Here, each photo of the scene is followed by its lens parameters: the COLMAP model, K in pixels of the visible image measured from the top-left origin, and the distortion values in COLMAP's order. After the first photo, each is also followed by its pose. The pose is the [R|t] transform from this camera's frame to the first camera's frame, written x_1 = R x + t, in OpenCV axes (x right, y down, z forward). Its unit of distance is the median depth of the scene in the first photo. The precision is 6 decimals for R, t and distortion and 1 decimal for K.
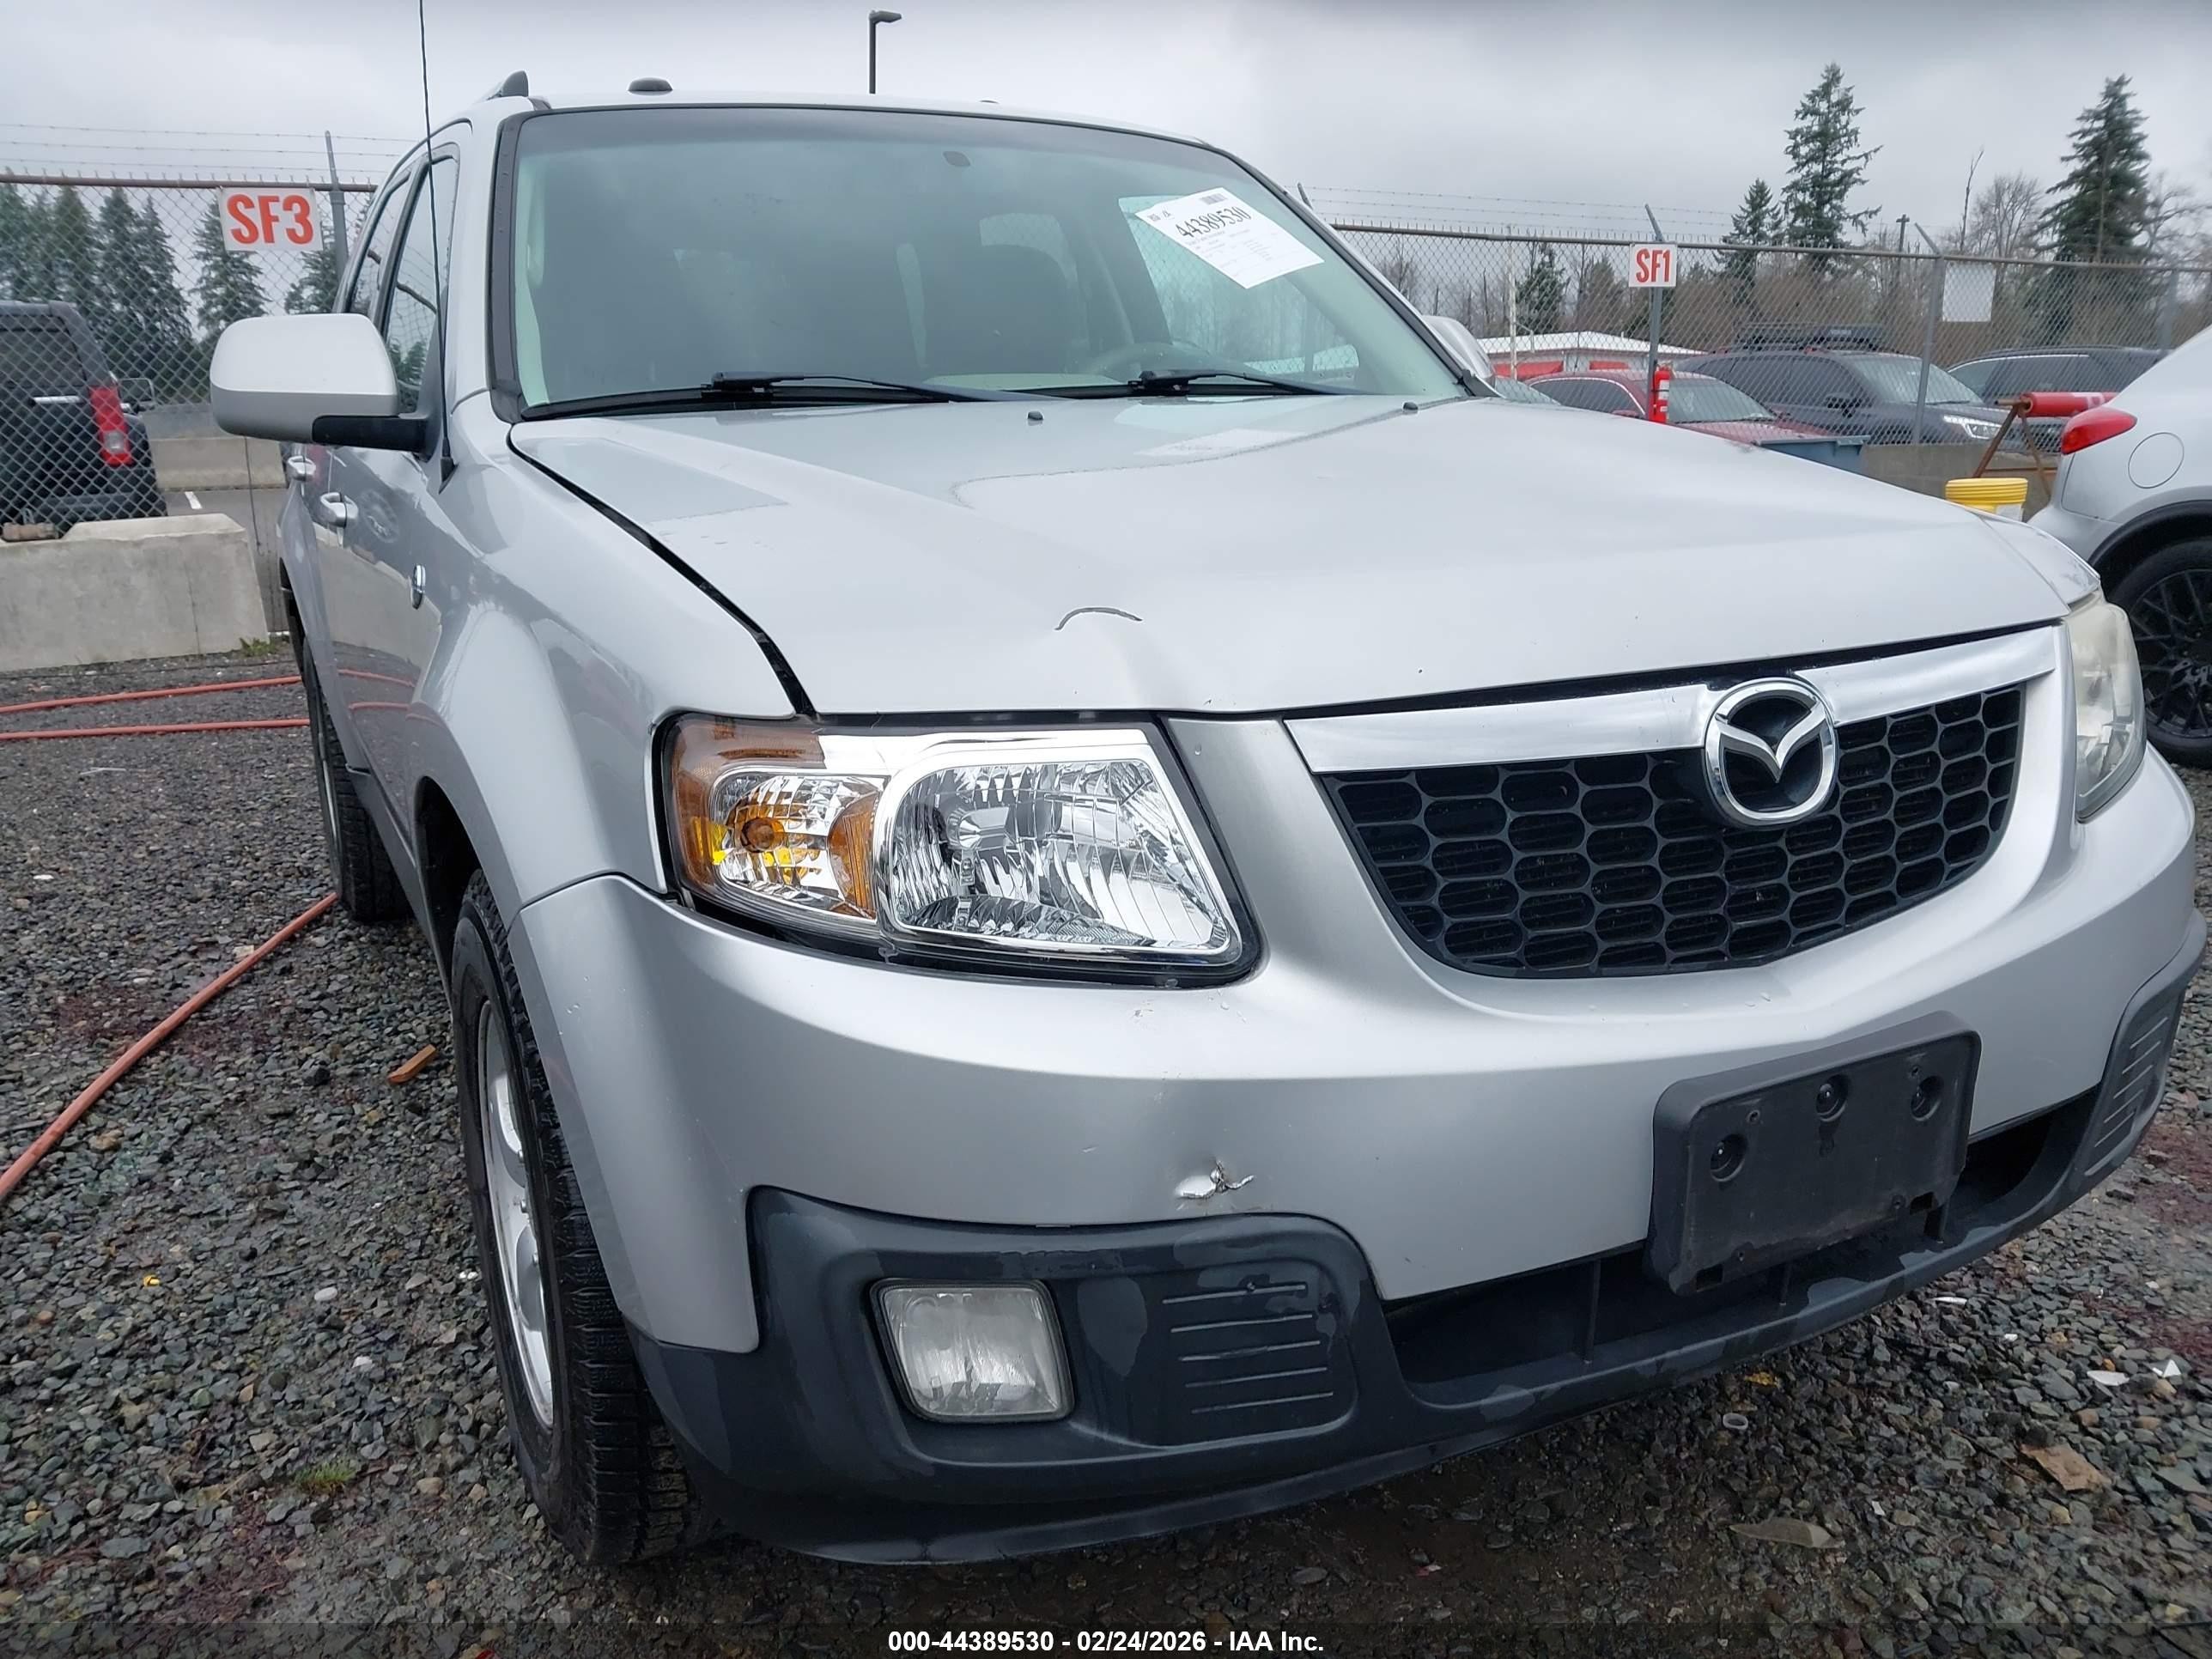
lens RADIAL K [[1830.8, 0, 1155.0], [0, 1830.8, 827.7], [0, 0, 1]] dist [-0.003115, -0.000494]
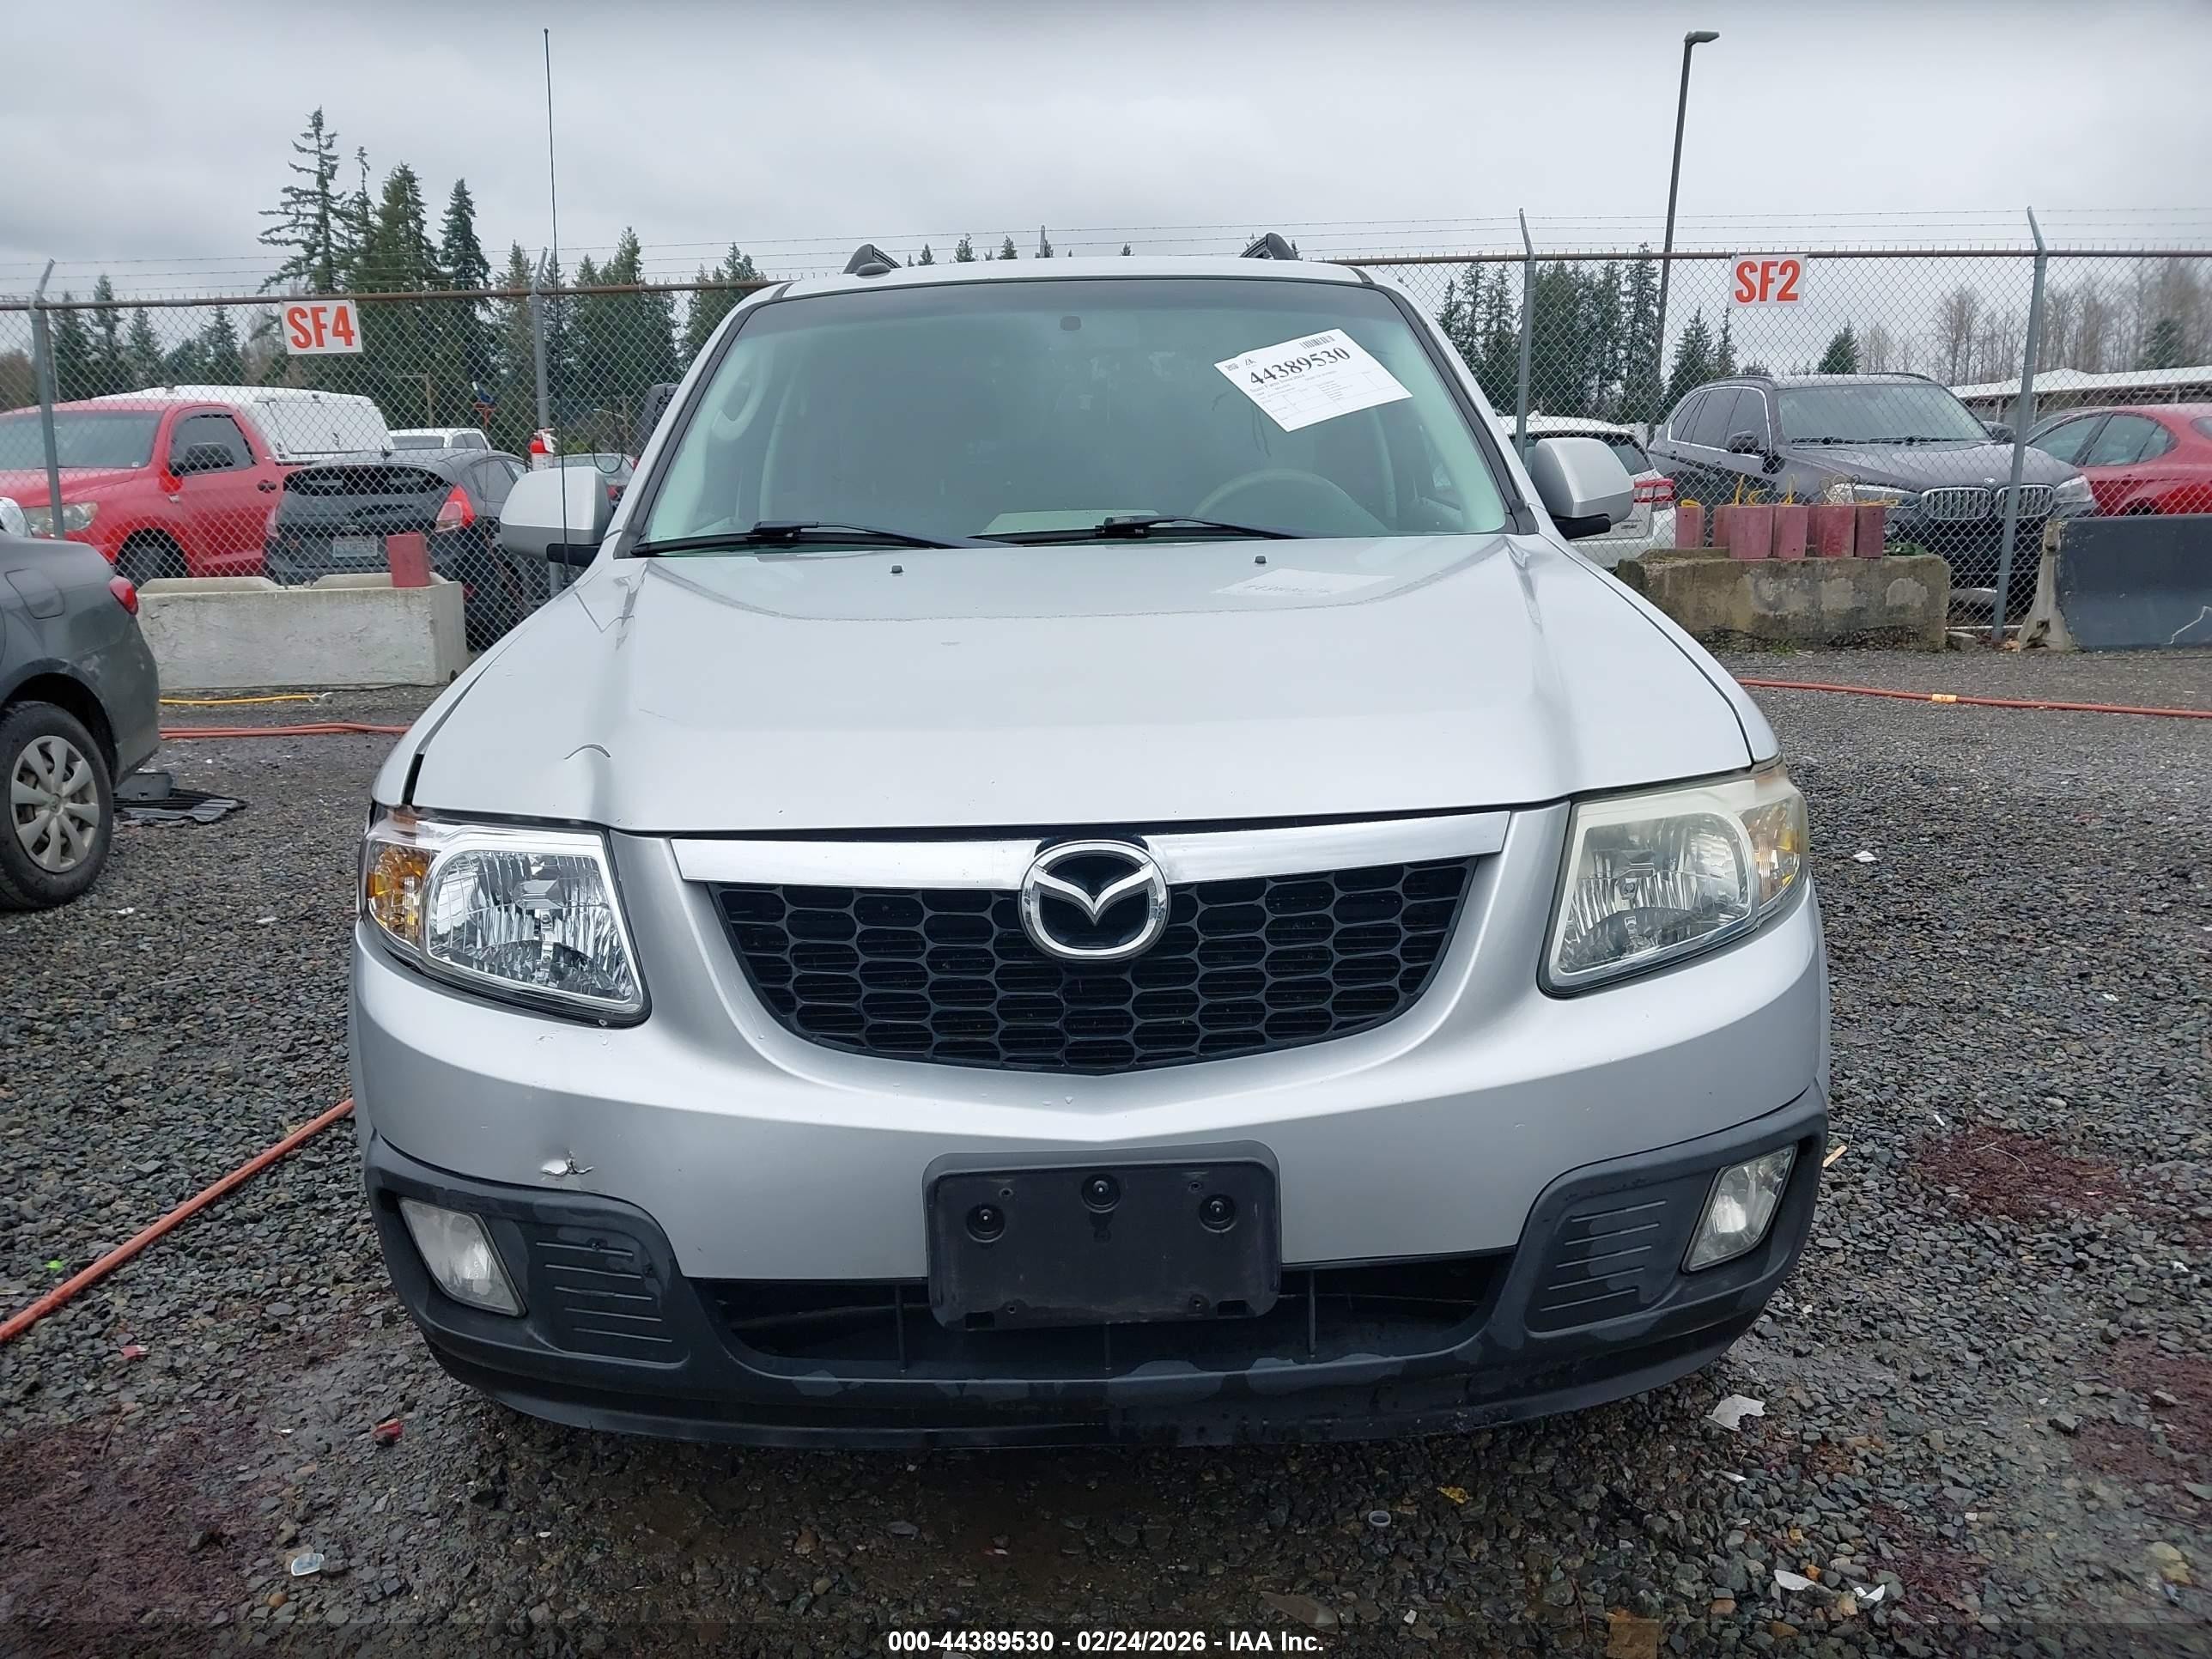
lens RADIAL K [[1792.4, 0, 1106.0], [0, 1792.4, 829.5], [0, 0, 1]] dist [0.124999, -0.148090]
pose [[0.886594, 0.091085, -0.453491, 0.909121], [-0.094914, 0.995382, 0.014364, -0.109456], [0.452705, 0.030308, 0.891145, -0.054211]]
